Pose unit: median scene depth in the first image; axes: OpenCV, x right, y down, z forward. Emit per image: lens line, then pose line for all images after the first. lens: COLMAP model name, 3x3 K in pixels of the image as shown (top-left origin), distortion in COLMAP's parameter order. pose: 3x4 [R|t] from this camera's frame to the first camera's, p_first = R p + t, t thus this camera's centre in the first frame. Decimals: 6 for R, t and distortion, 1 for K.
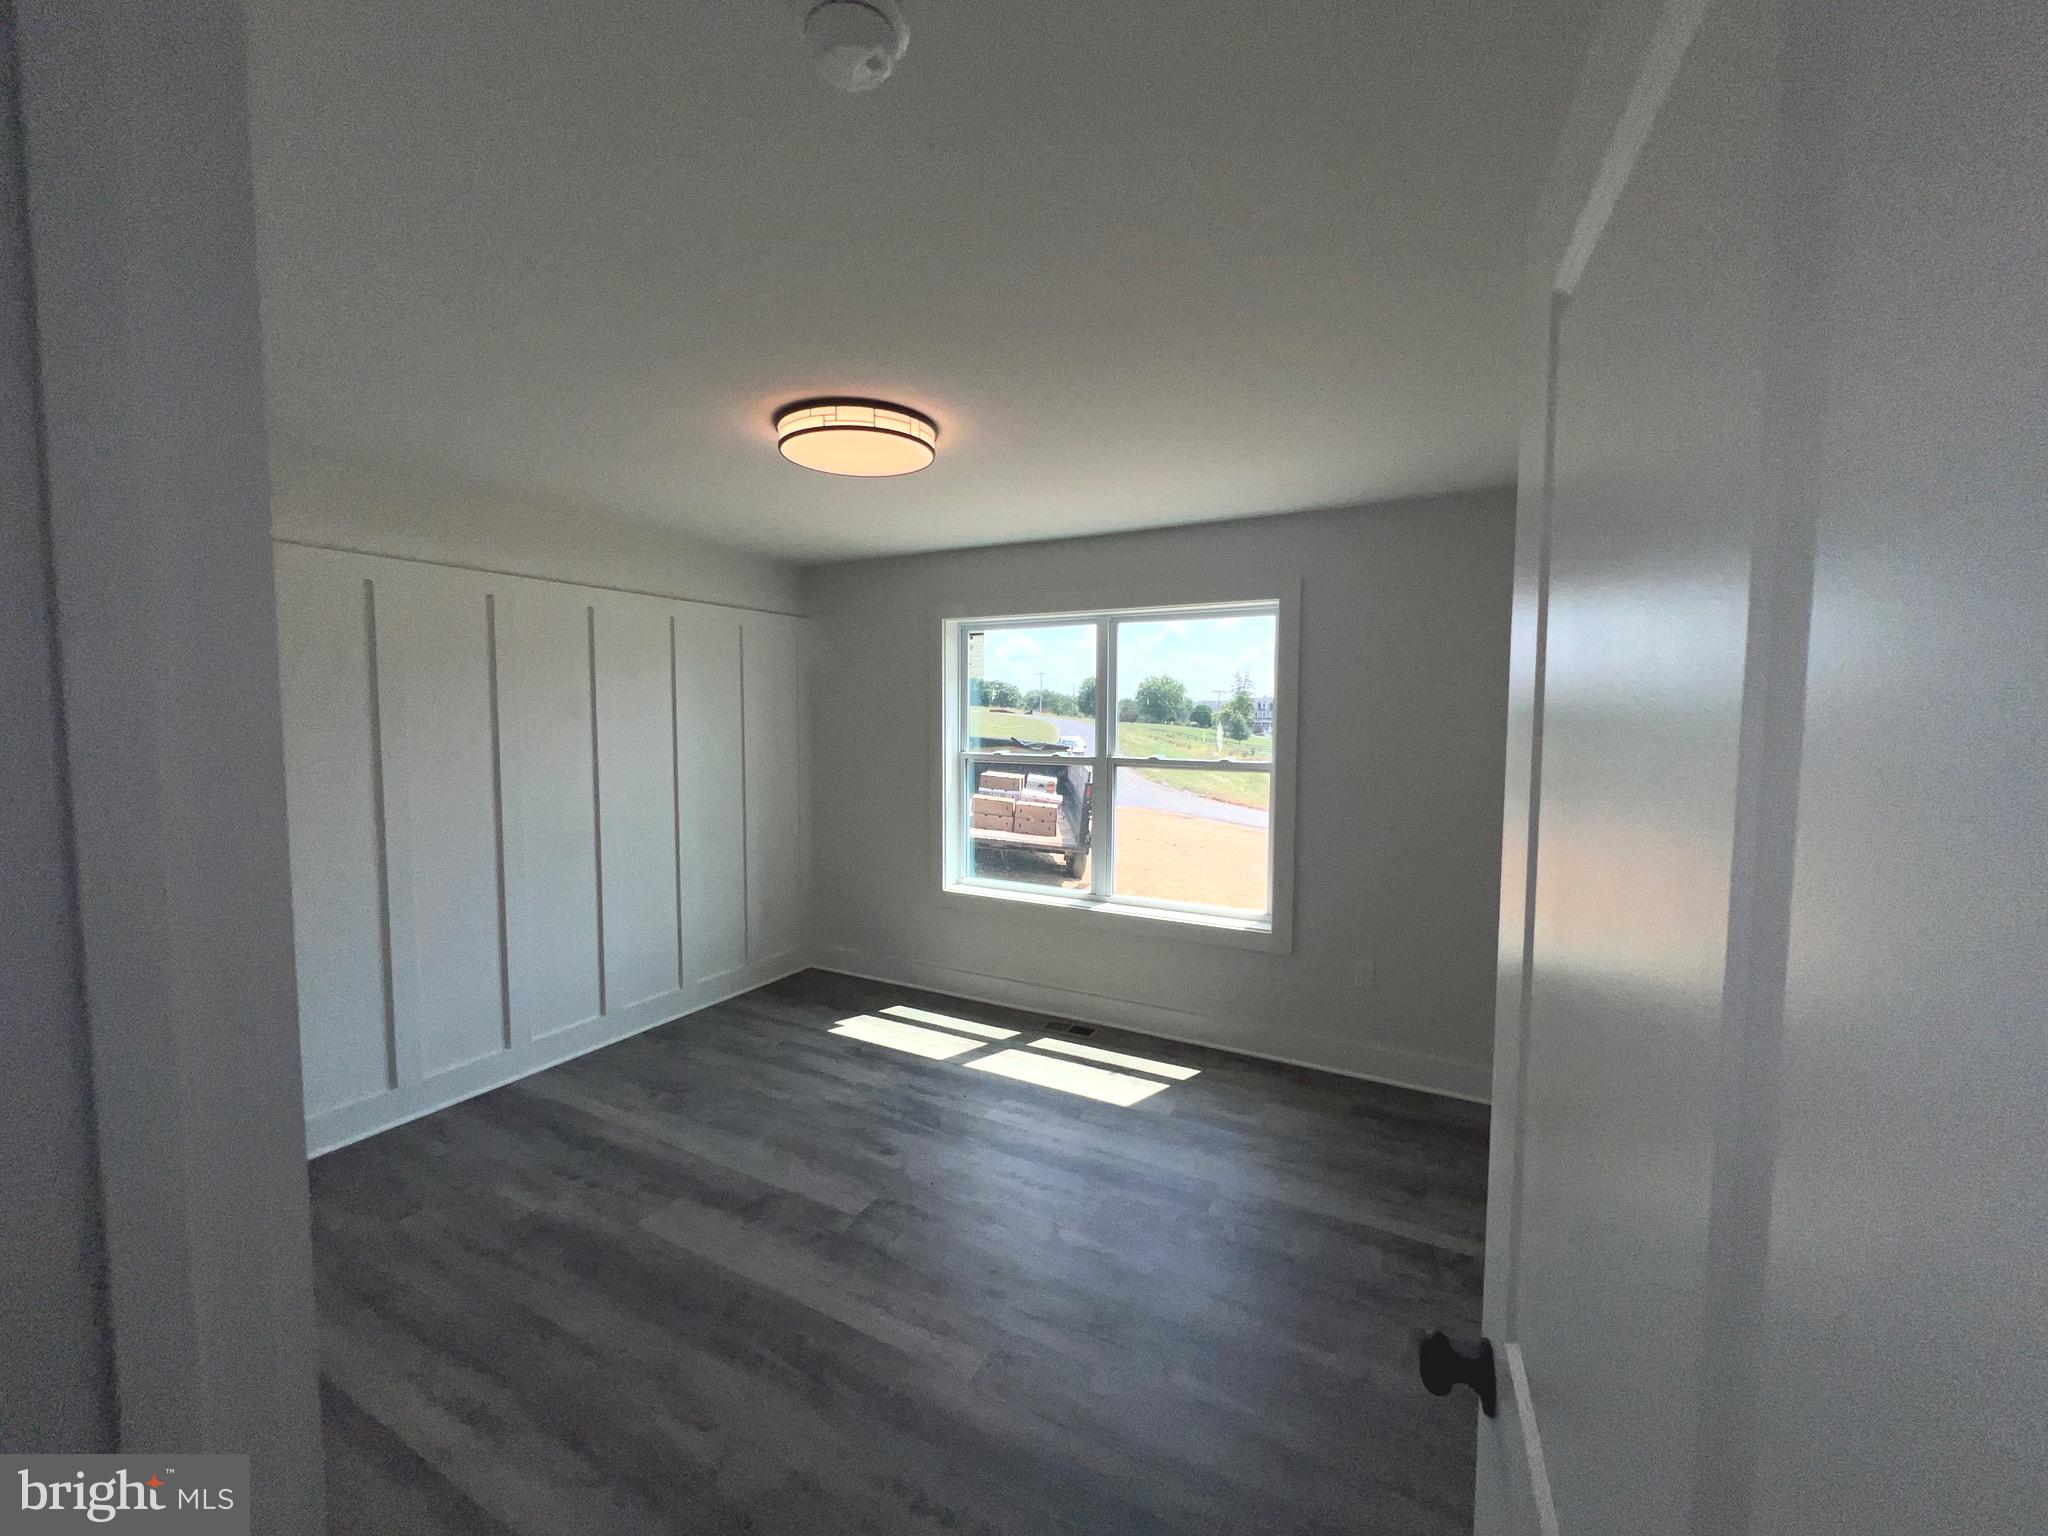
lens RADIAL K [[817.8, 0, 1020.0], [0, 817.8, 764.2], [0, 0, 1]] dist [-0.003917, 0.000167]
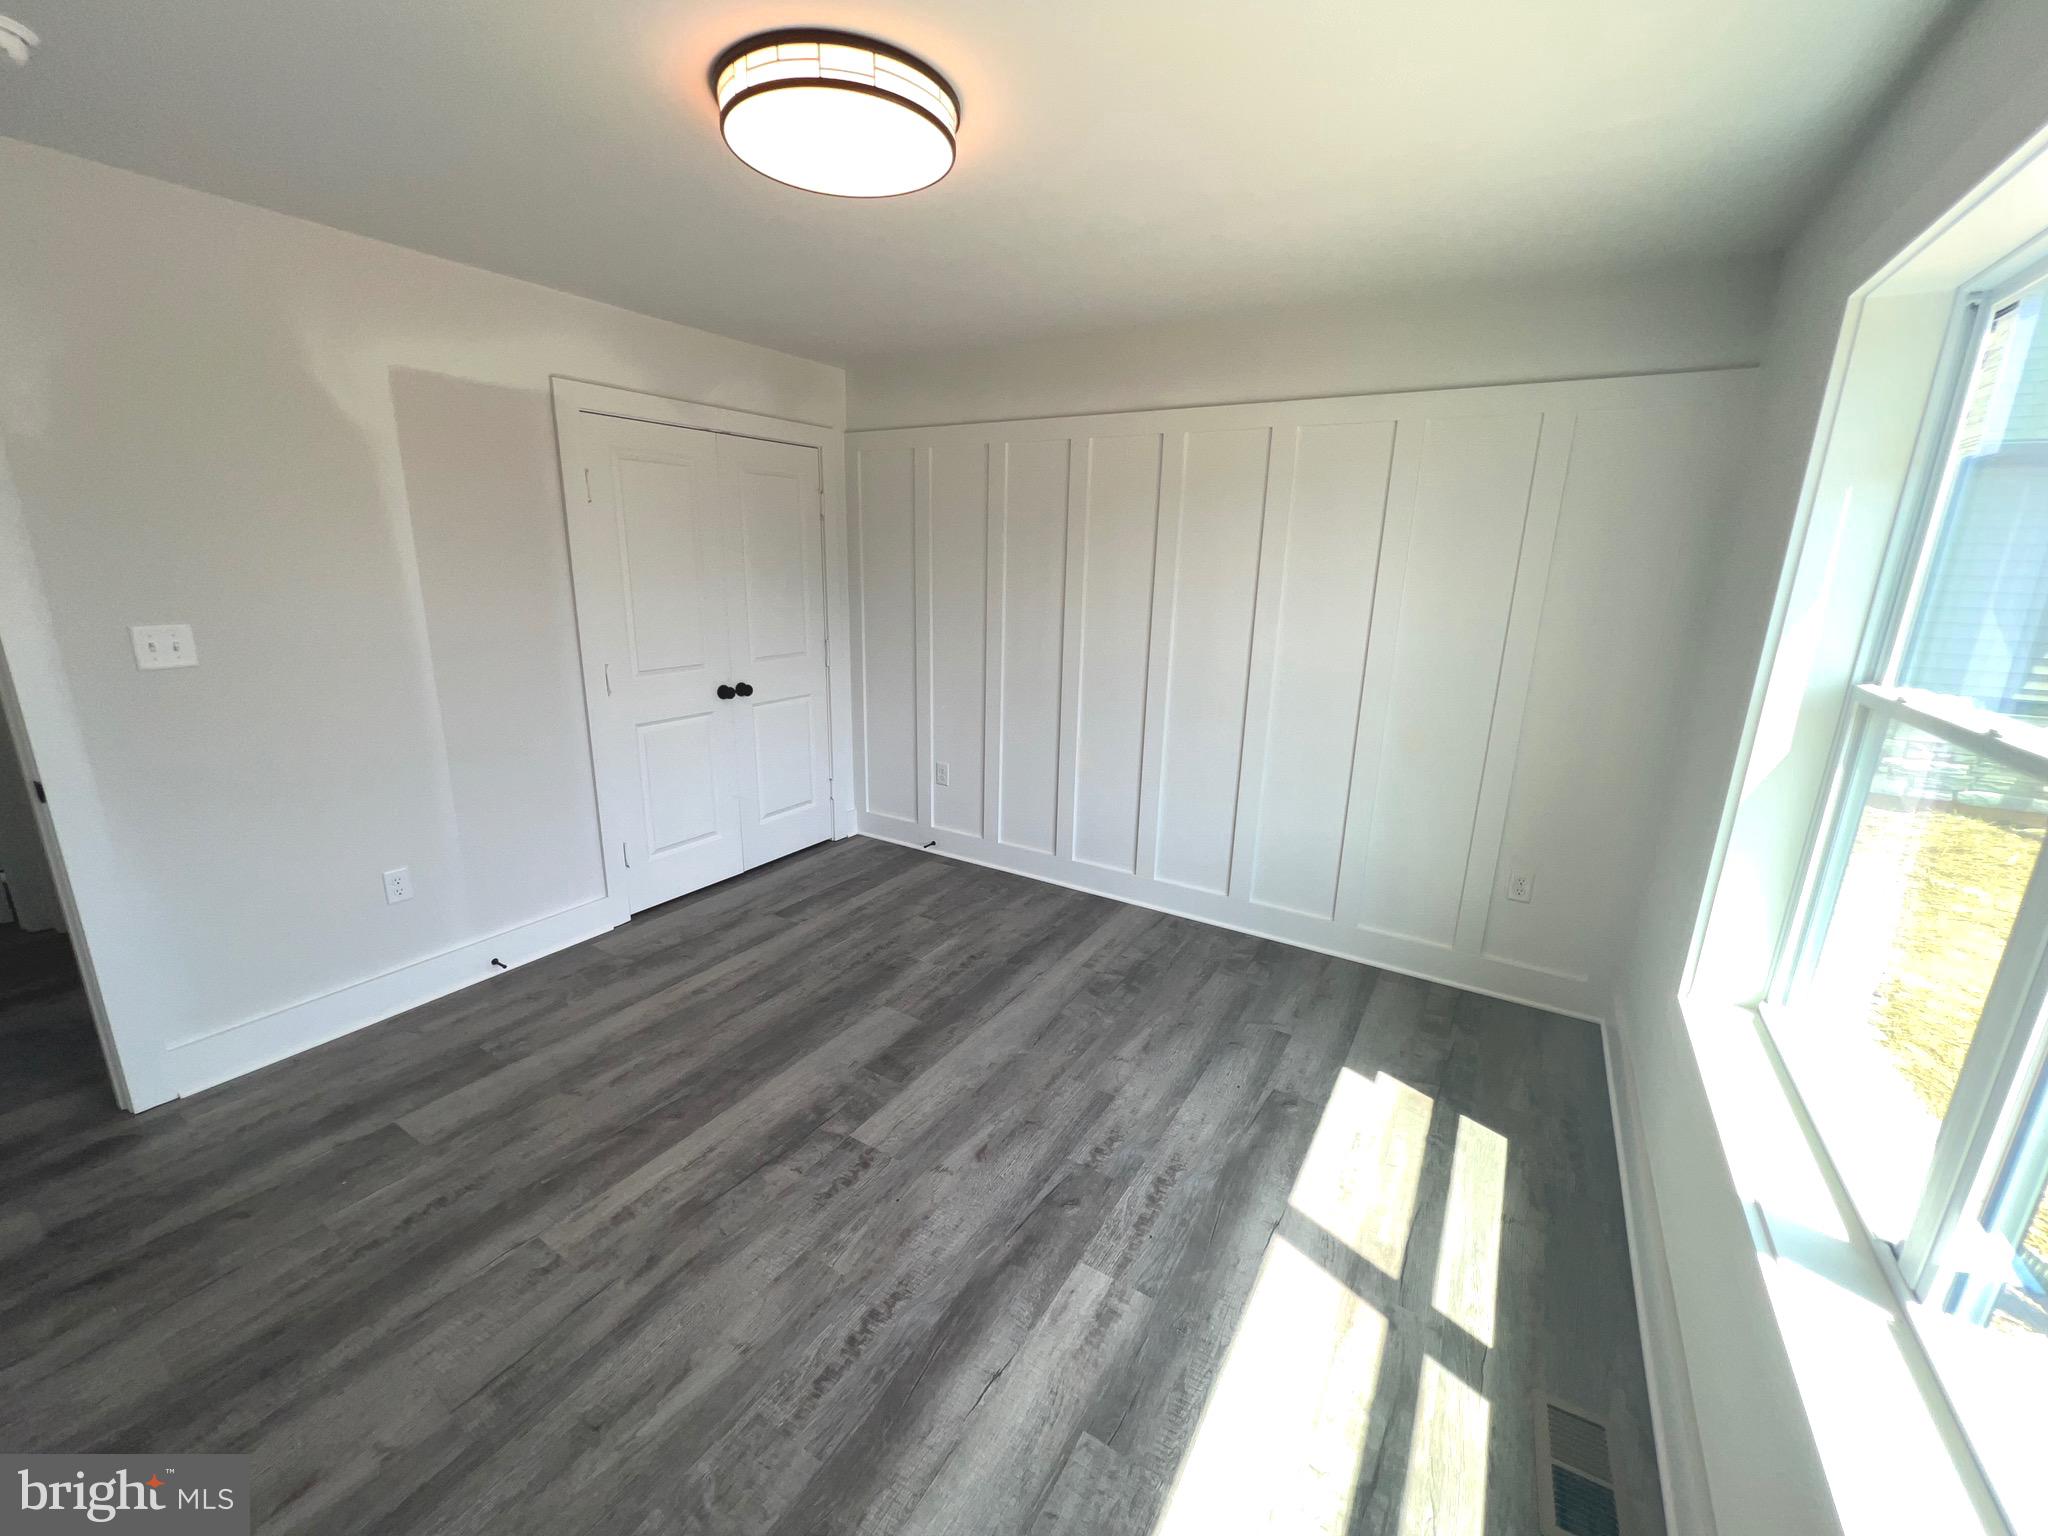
lens RADIAL K [[817.8, 0, 1020.0], [0, 817.8, 764.2], [0, 0, 1]] dist [-0.003917, 0.000167]
pose [[-0.048681, 0.241086, -0.969282, 0.418372], [-0.090249, 0.965401, 0.244654, -0.047967], [0.994729, 0.099386, -0.025239, 0.898059]]
